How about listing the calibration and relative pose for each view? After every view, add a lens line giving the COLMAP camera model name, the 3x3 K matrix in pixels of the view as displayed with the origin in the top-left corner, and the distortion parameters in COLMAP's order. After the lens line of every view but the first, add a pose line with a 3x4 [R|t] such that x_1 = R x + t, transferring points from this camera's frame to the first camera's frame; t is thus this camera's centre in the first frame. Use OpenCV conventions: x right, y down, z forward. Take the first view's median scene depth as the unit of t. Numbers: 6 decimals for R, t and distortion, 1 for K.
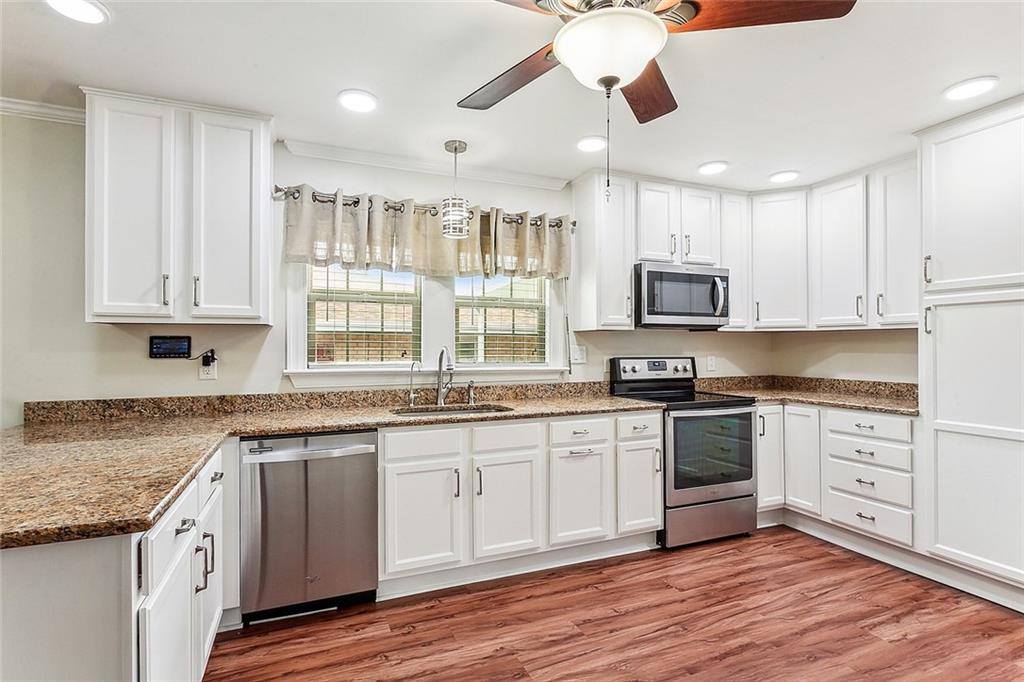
lens RADIAL K [[491.4, 0, 507.4], [0, 491.4, 342.2], [0, 0, 1]] dist [-0.003310, 0.001815]
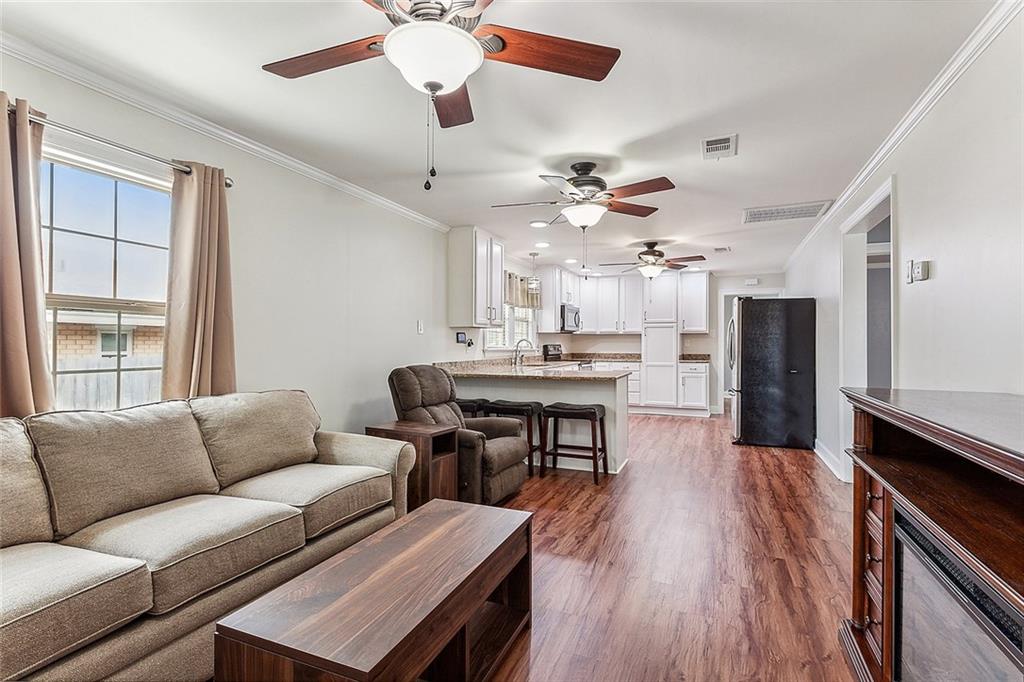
lens RADIAL K [[491.4, 0, 505.8], [0, 491.4, 341.3], [0, 0, 1]] dist [-0.003310, 0.001815]
pose [[0.721294, 0.004756, 0.692613, -1.844788], [-0.005928, 0.999982, -0.000693, 0.023213], [-0.692604, -0.003606, 0.721309, -0.620373]]
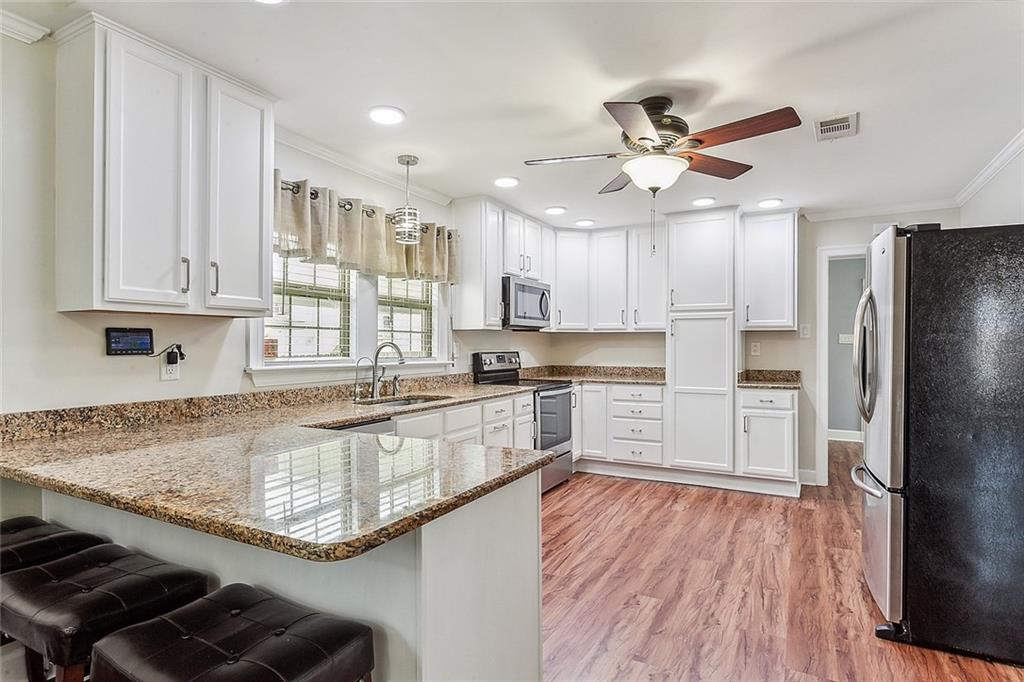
lens RADIAL K [[542.5, 0, 505.4], [0, 542.5, 342.3], [0, 0, 1]] dist [-0.001851, 0.001981]
pose [[0.779033, 0.003741, 0.626971, -0.693571], [-0.006223, 0.999979, 0.001766, 0.005050], [-0.626952, -0.005277, 0.779040, -0.083084]]
